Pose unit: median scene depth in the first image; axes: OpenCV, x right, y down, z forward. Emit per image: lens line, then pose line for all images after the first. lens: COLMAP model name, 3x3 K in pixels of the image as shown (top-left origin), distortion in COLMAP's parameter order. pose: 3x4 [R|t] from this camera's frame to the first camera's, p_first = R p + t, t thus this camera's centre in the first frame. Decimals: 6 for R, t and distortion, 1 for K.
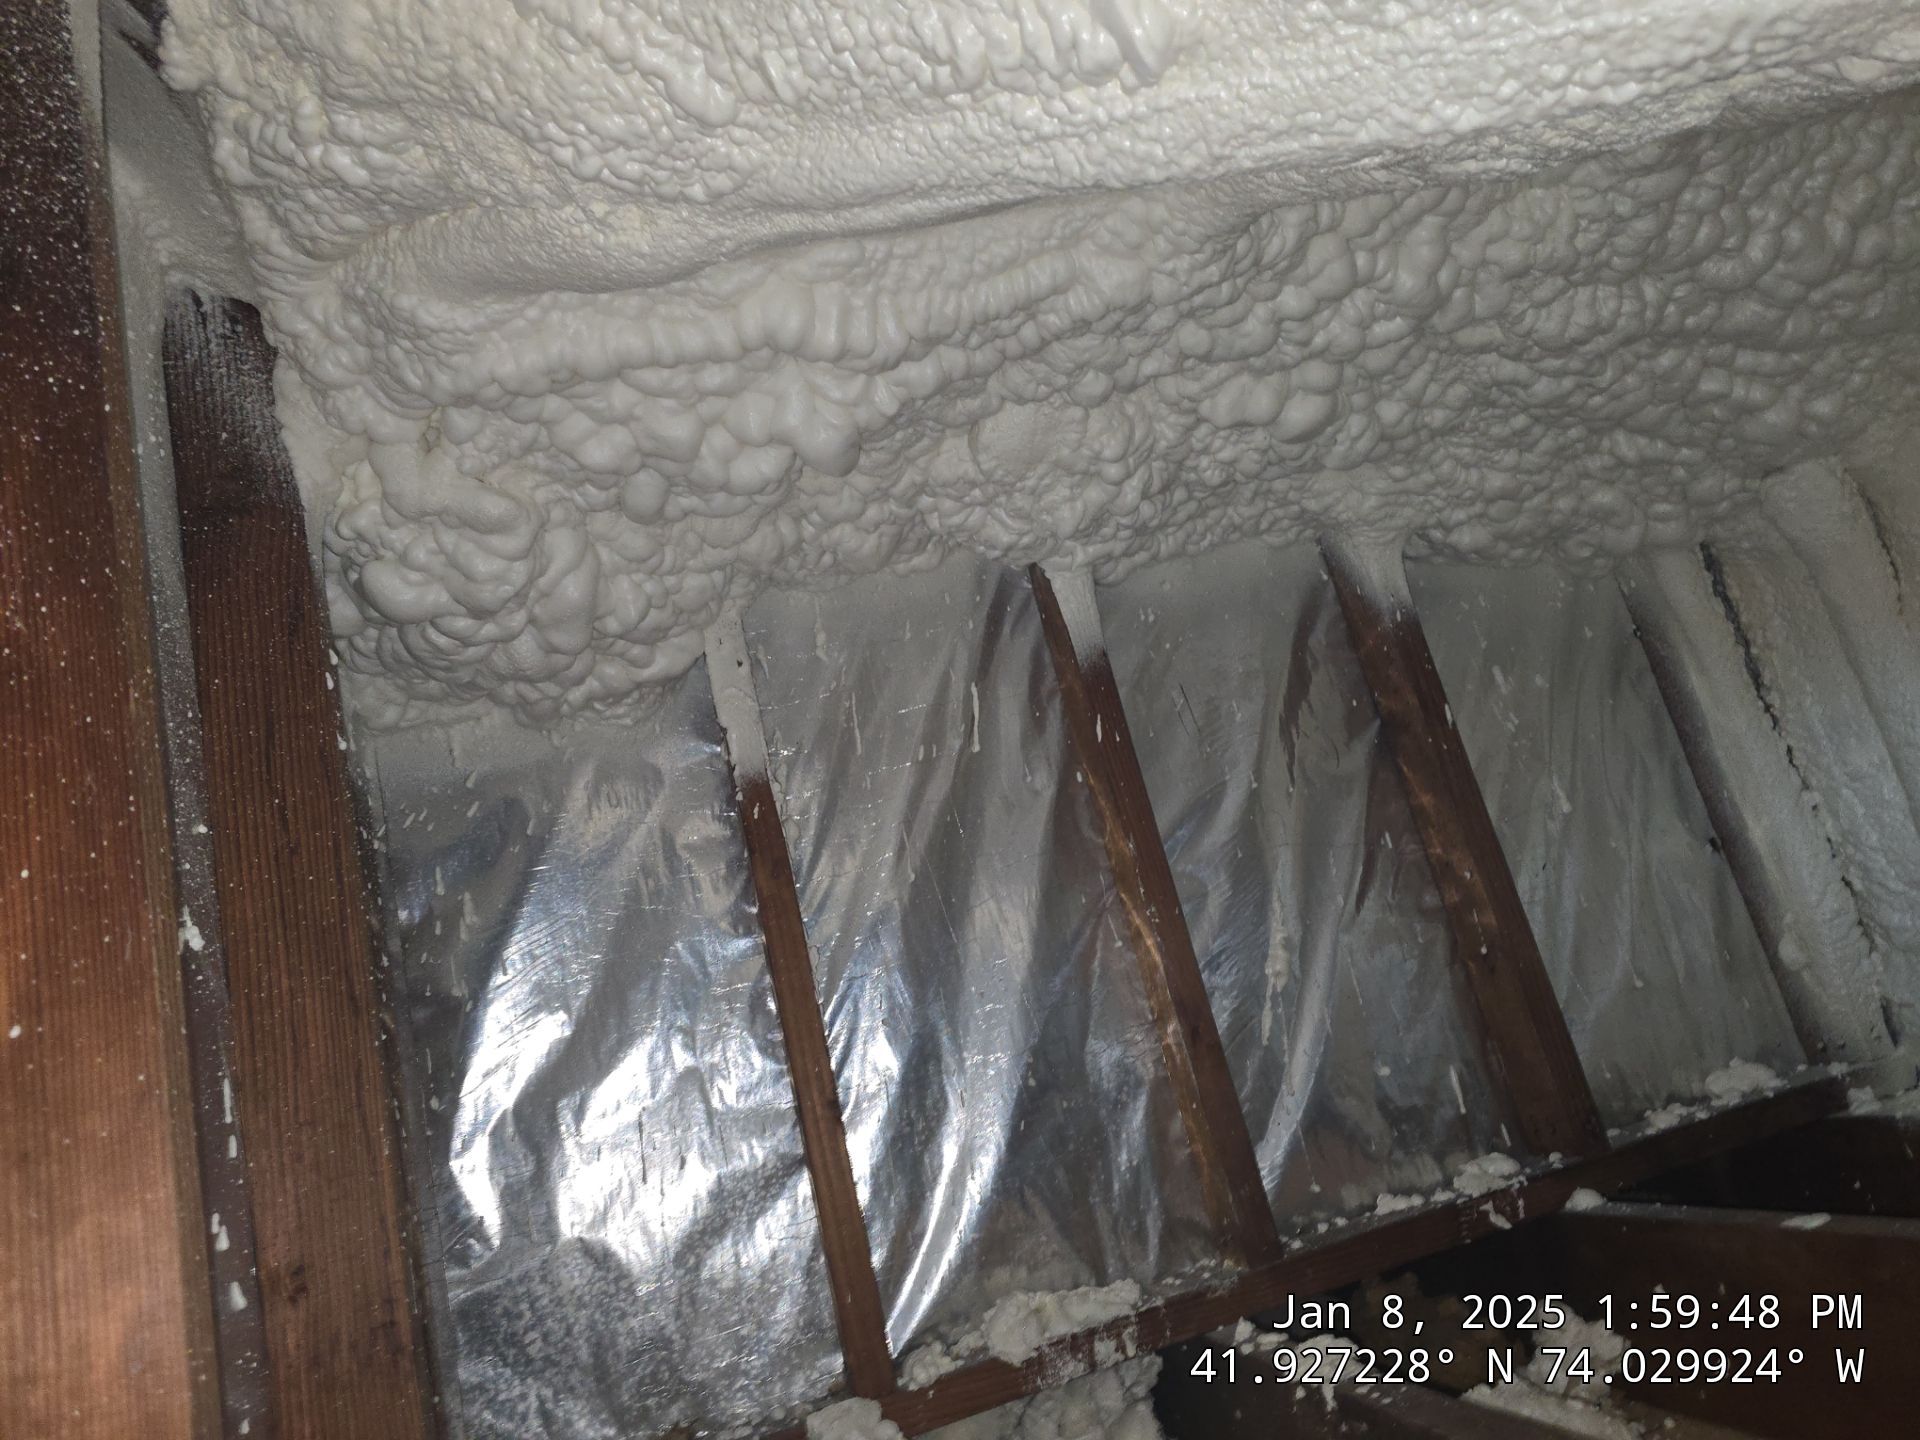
lens RADIAL K [[1272.4, 0, 976.0], [0, 1272.4, 723.3], [0, 0, 1]] dist [0.068722, -0.071753]
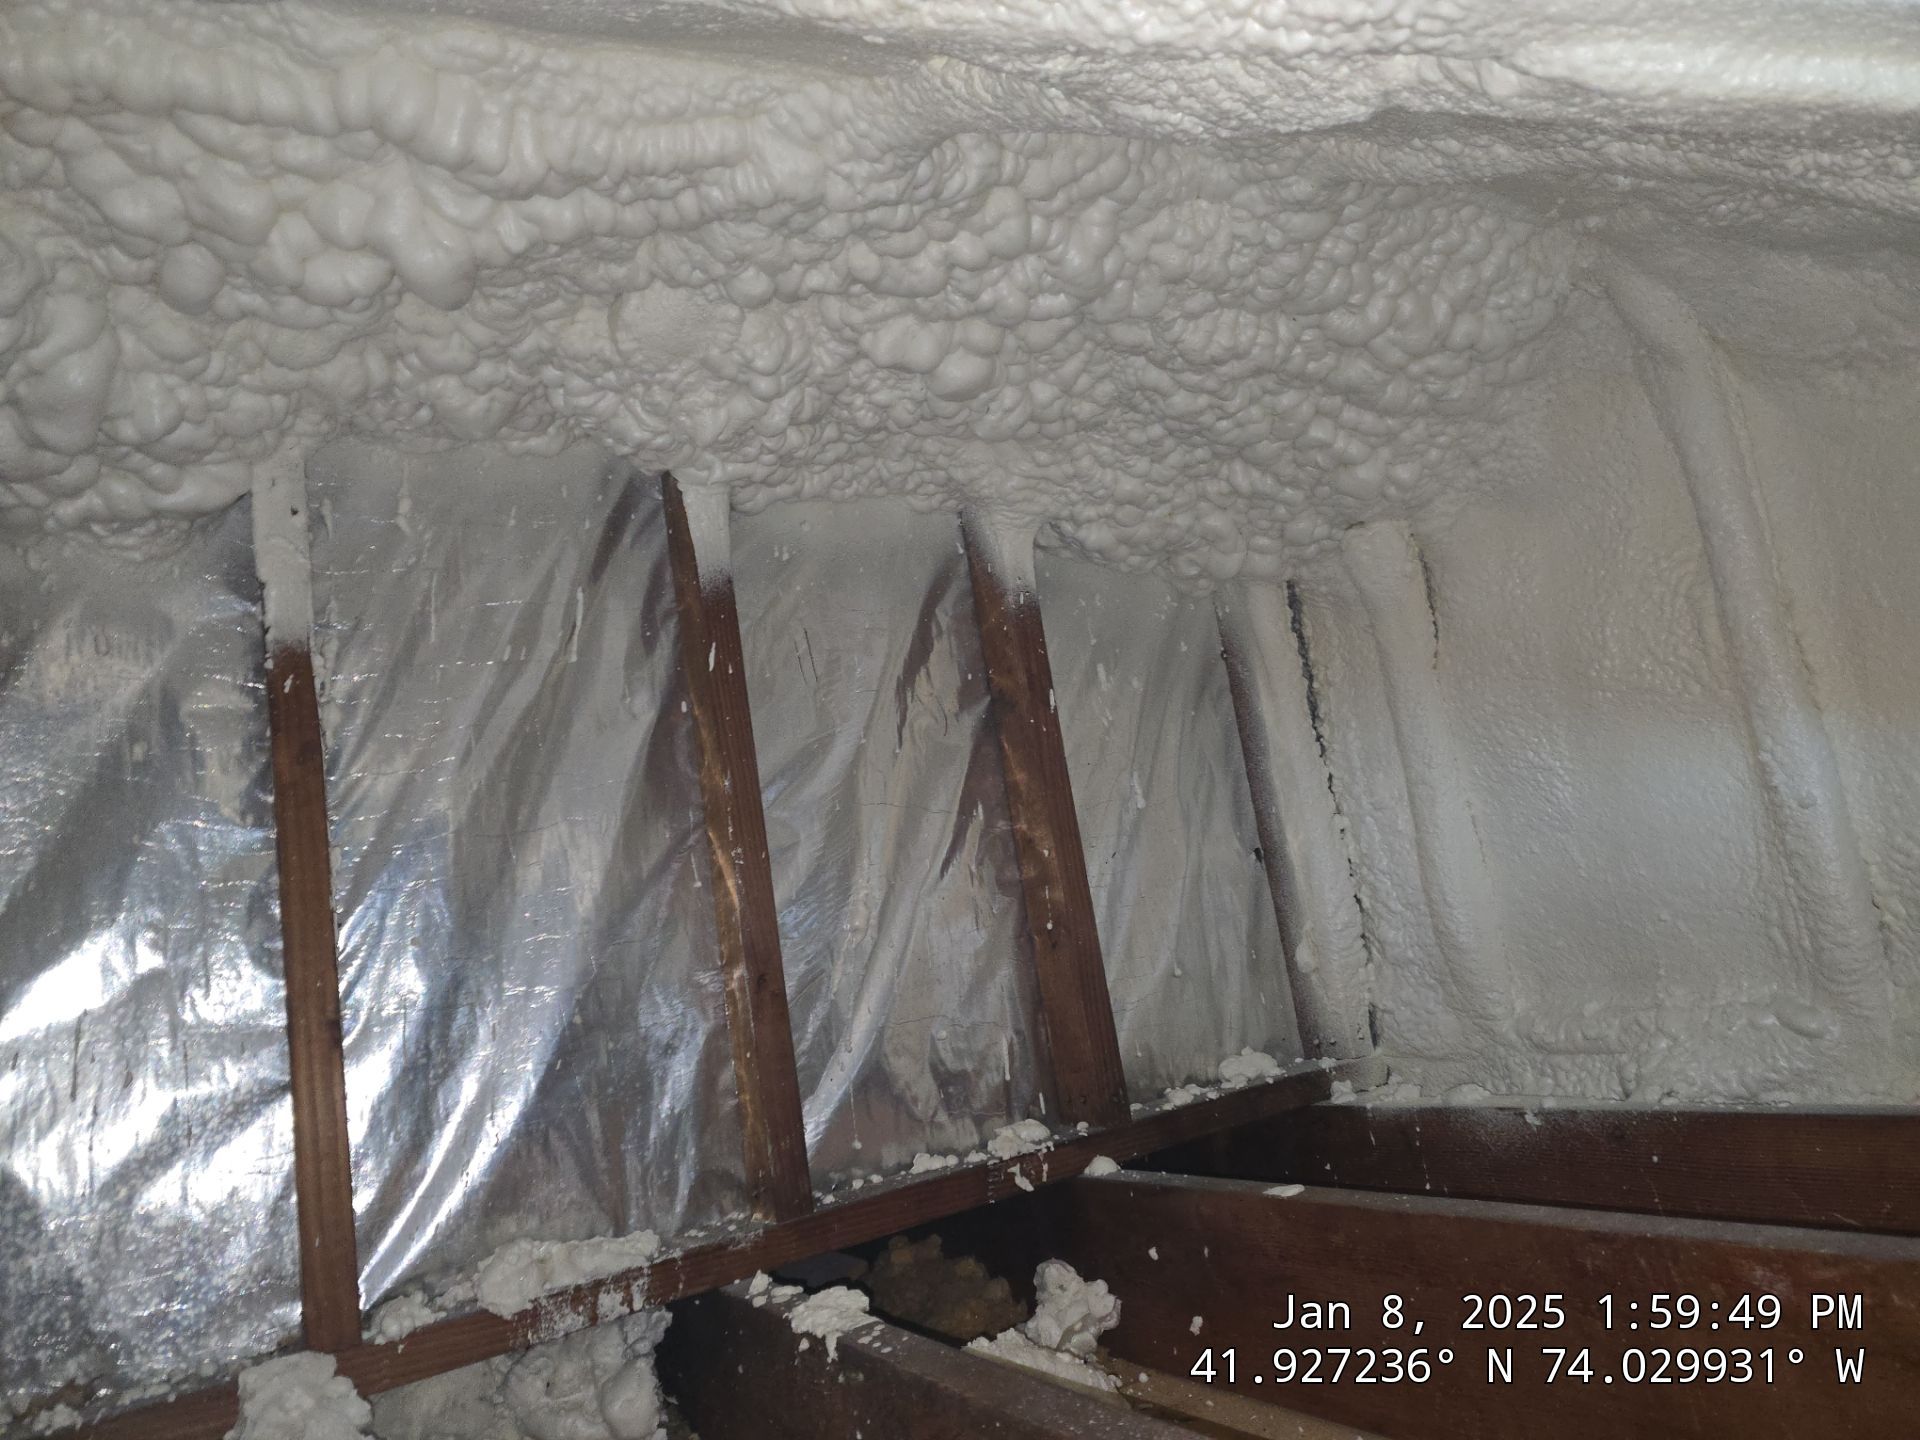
lens RADIAL K [[1265.5, 0, 974.8], [0, 1265.5, 728.3], [0, 0, 1]] dist [0.078487, -0.082211]
pose [[0.948373, 0.143518, 0.282827, 0.024823], [-0.148520, 0.988902, -0.003794, 0.032954], [-0.280233, -0.038408, 0.959163, 0.039030]]
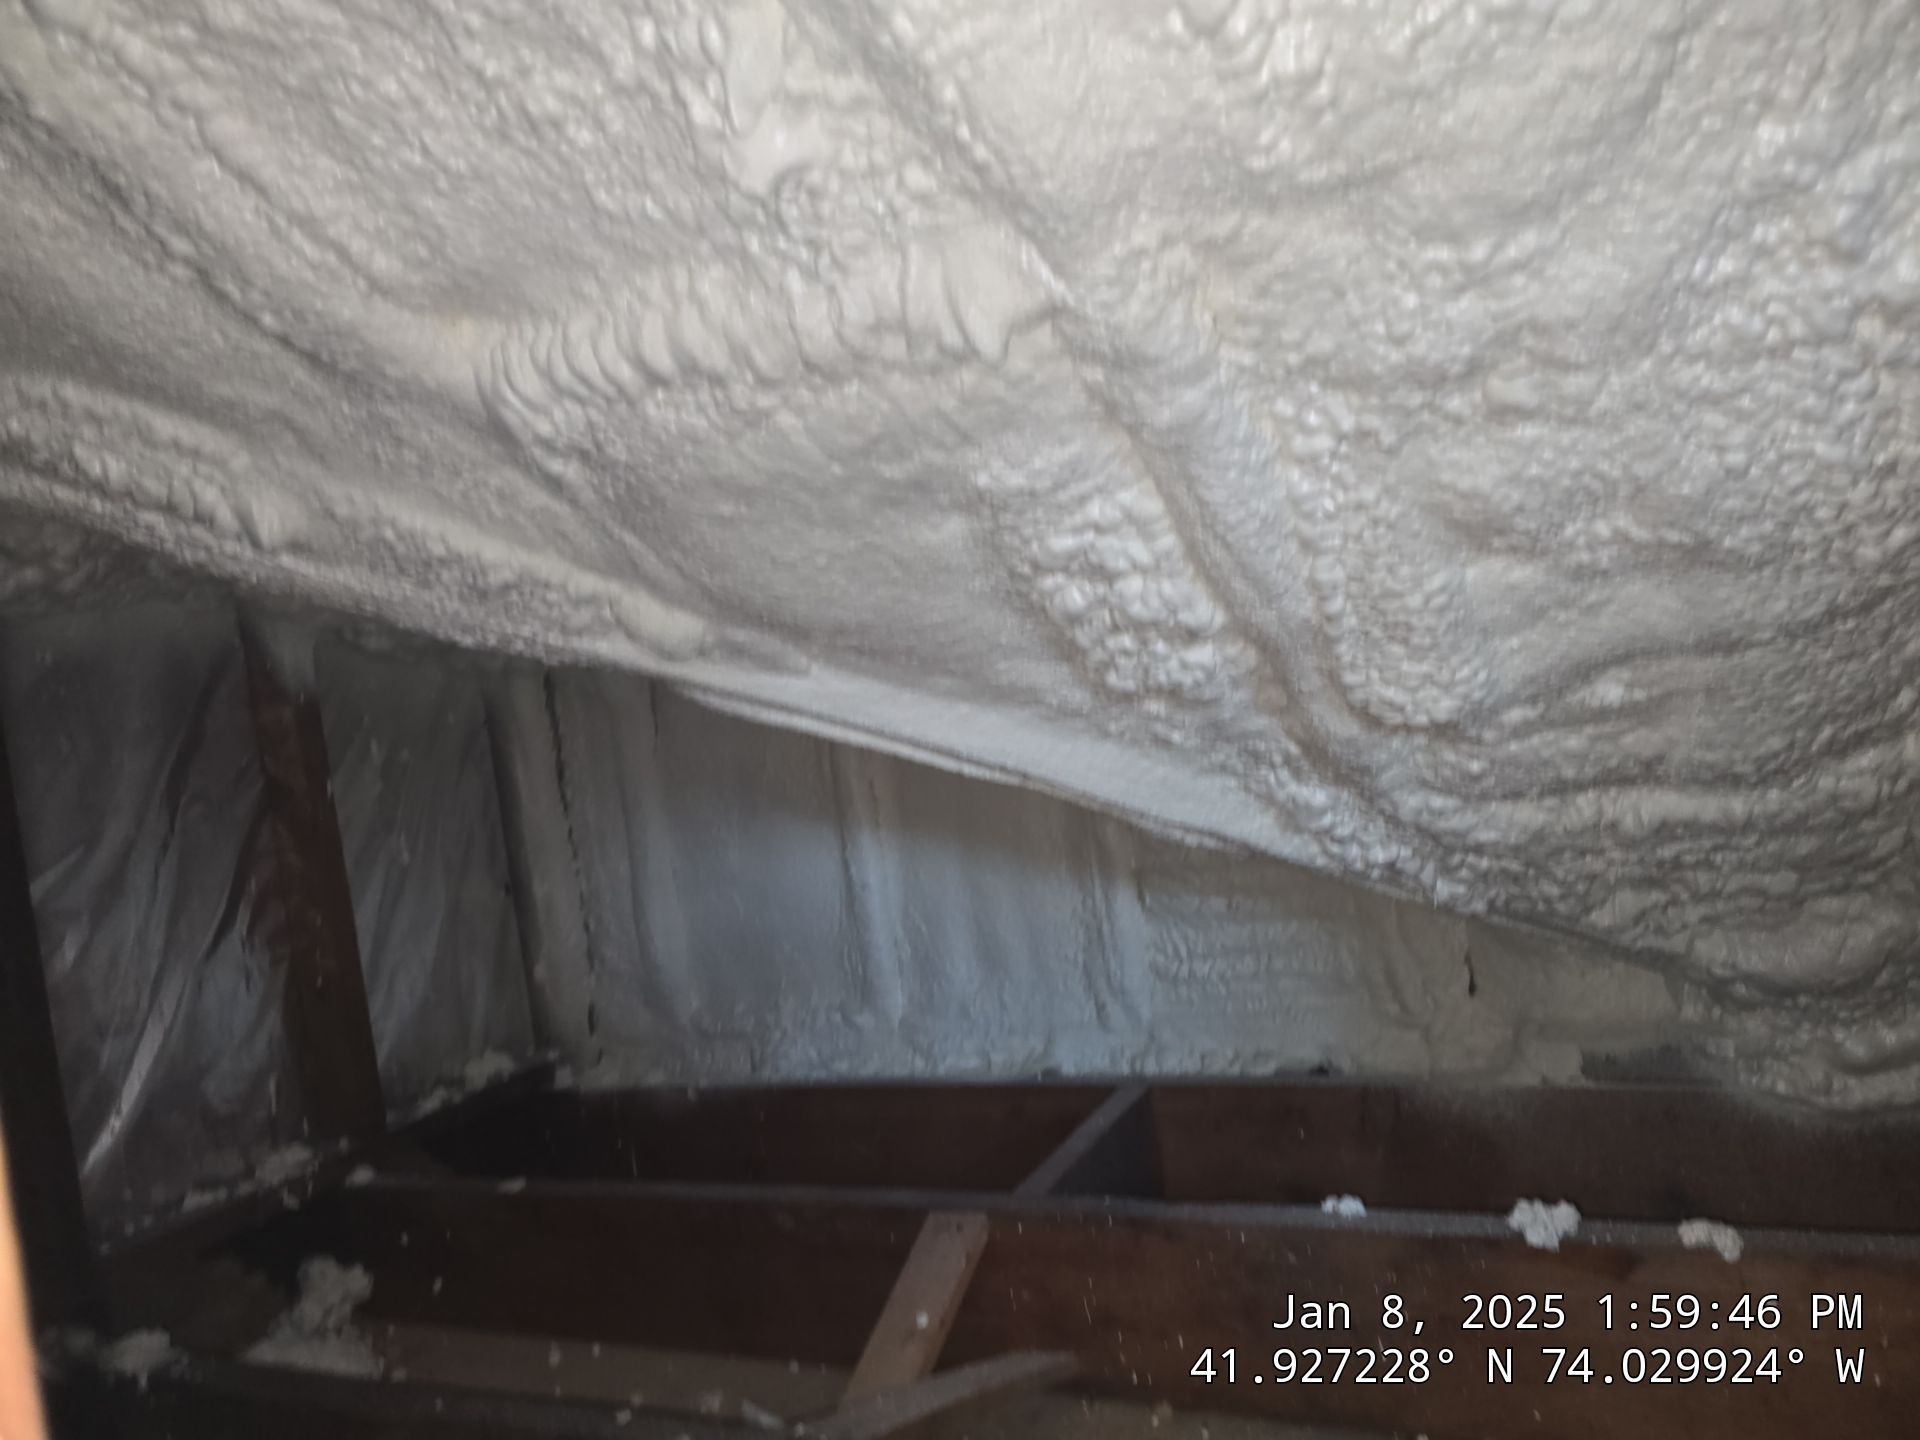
lens RADIAL K [[1265.5, 0, 974.8], [0, 1265.5, 728.3], [0, 0, 1]] dist [0.078487, -0.082211]
pose [[0.635034, 0.129748, 0.761510, -0.190753], [-0.203752, 0.979018, 0.003104, -0.208992], [-0.745129, -0.157130, 0.648146, -0.247554]]
